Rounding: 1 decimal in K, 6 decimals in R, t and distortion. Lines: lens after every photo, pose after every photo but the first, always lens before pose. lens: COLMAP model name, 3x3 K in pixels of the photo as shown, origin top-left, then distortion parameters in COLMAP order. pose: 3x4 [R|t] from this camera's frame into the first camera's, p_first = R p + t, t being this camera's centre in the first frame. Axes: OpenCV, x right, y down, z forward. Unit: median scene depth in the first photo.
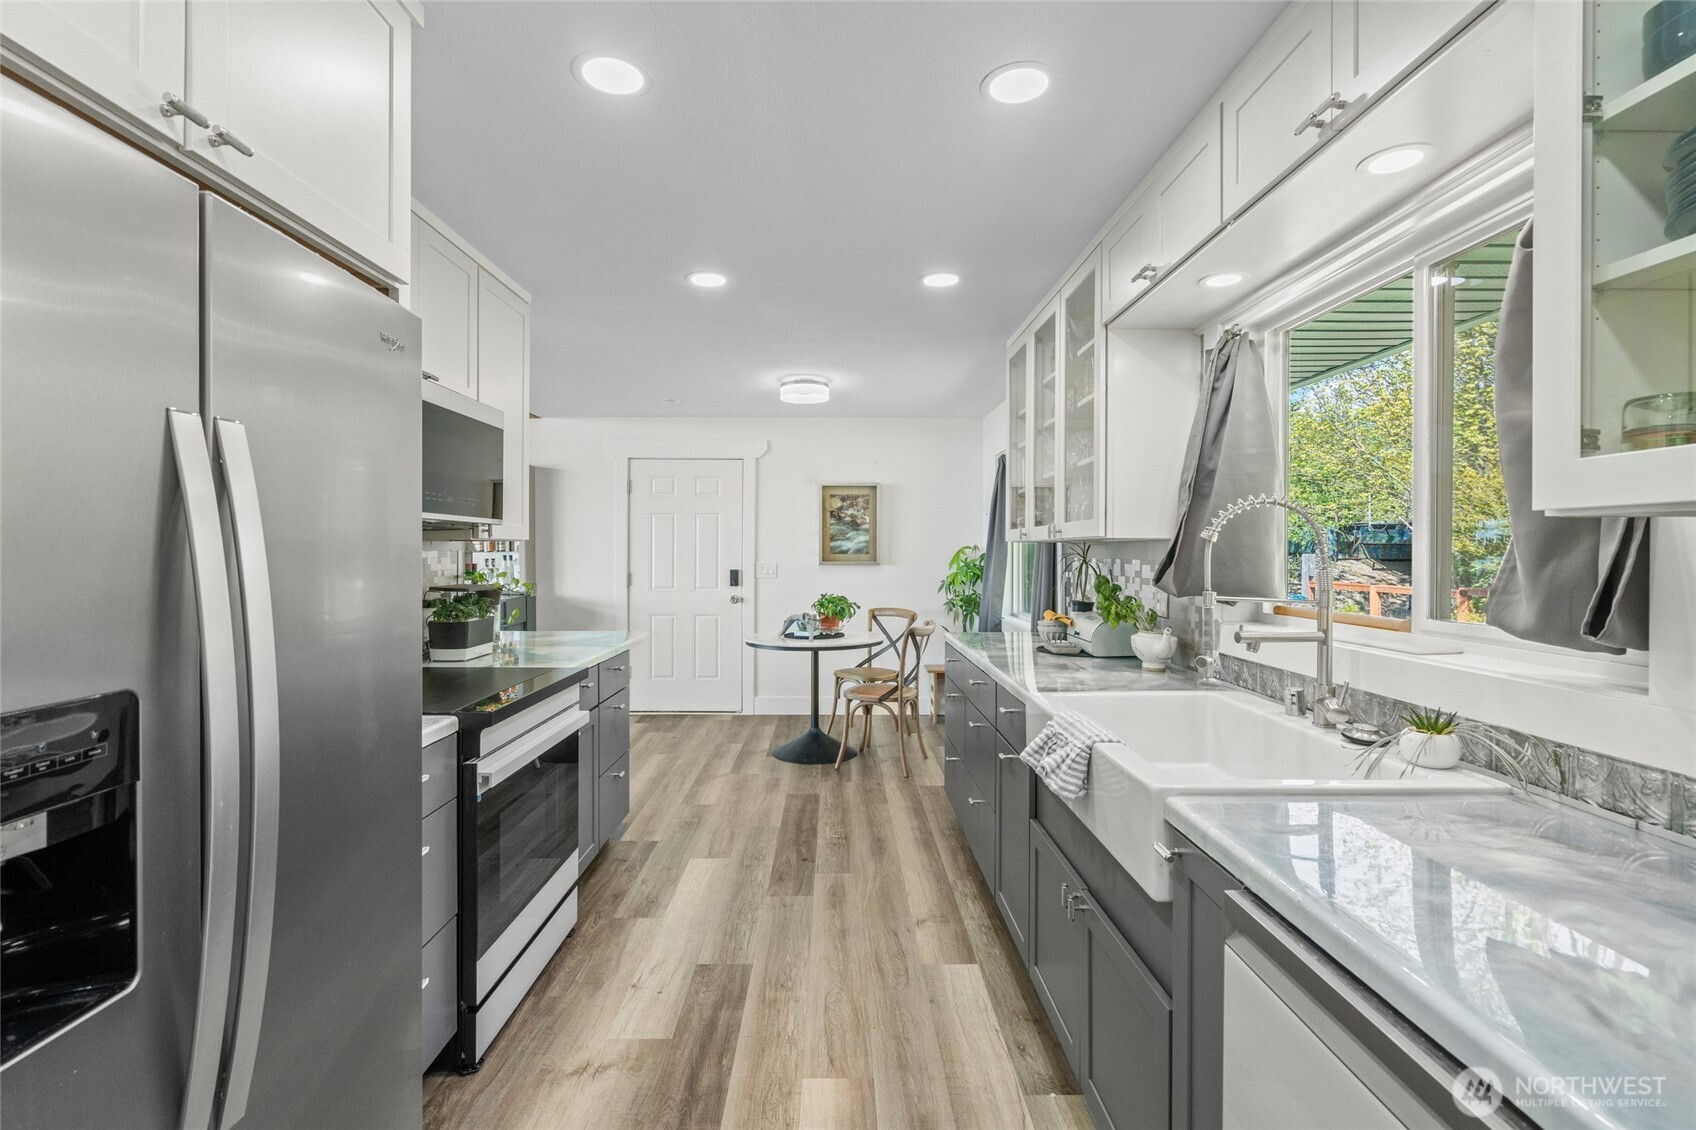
lens RADIAL K [[761.6, 0, 844.6], [0, 761.6, 555.3], [0, 0, 1]] dist [-0.002838, 0.000418]
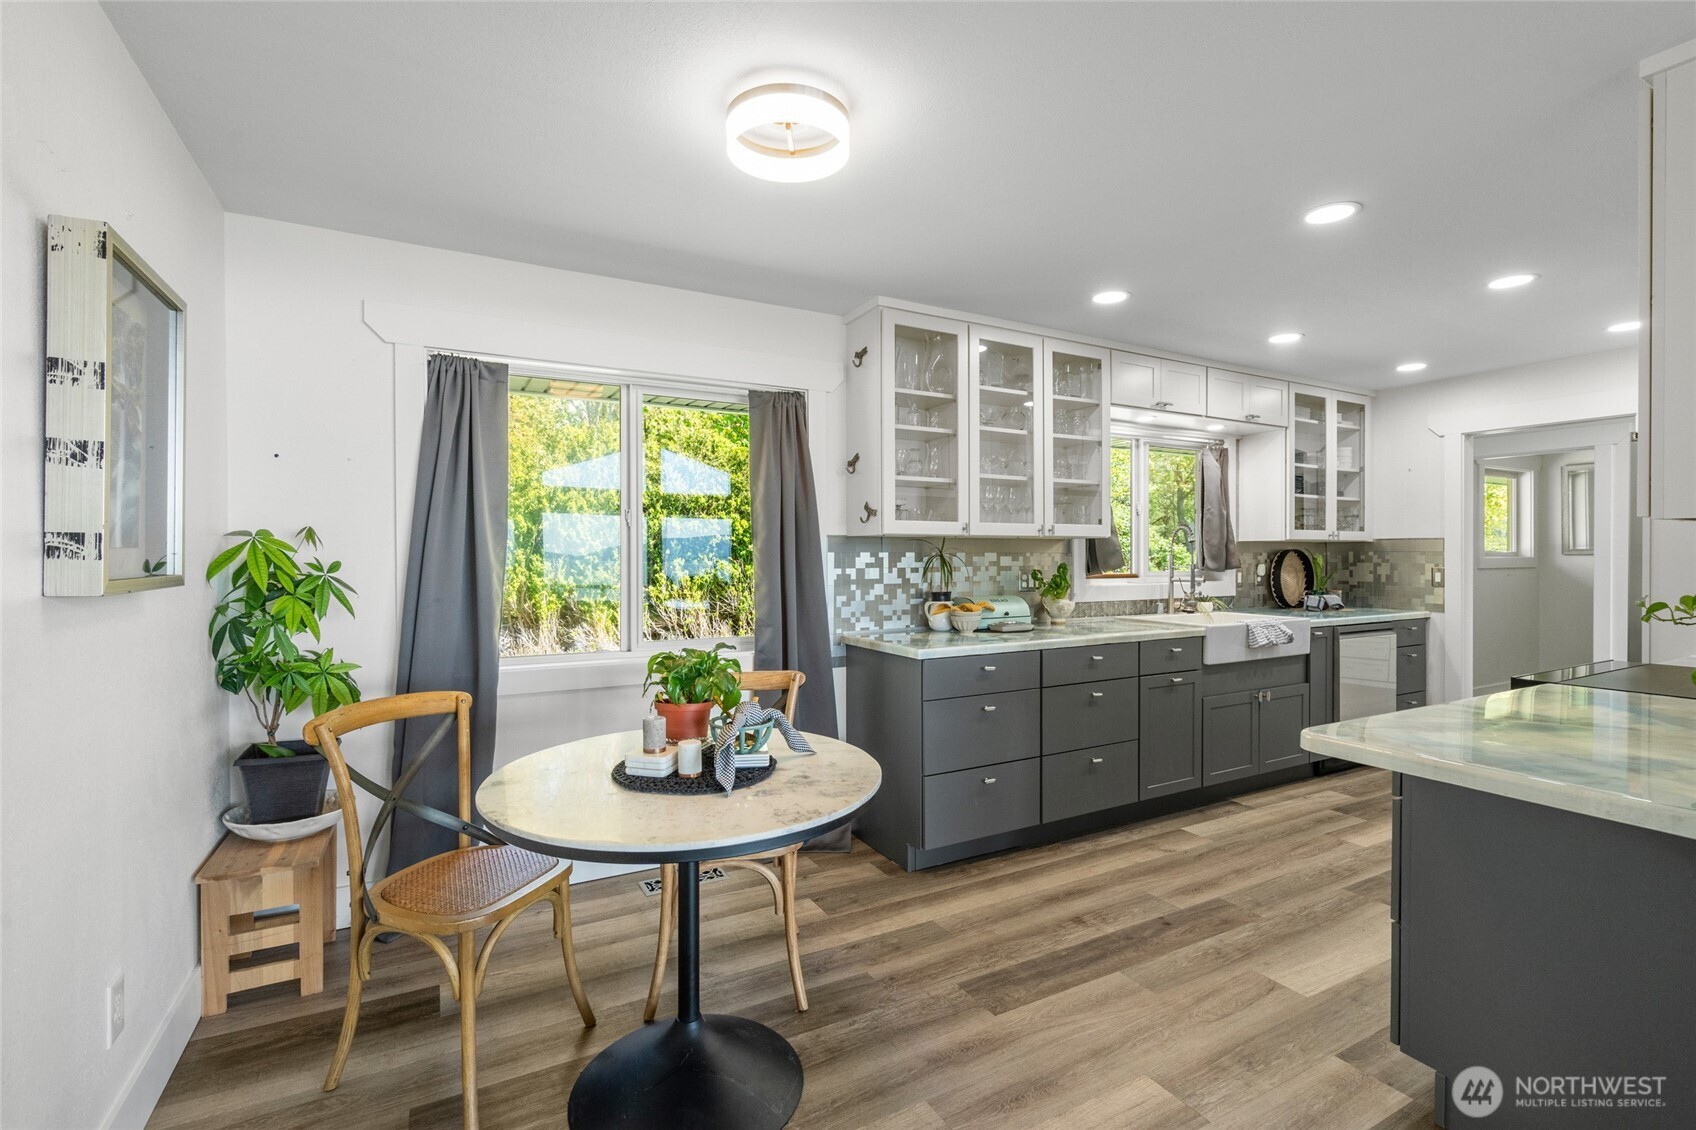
lens RADIAL K [[761.6, 0, 851.3], [0, 761.6, 559.1], [0, 0, 1]] dist [-0.002838, 0.000418]
pose [[-0.472157, -0.008874, 0.881470, -0.638097], [0.005183, 0.999904, 0.012843, 0.001549], [-0.881499, 0.010632, -0.472066, 1.773561]]
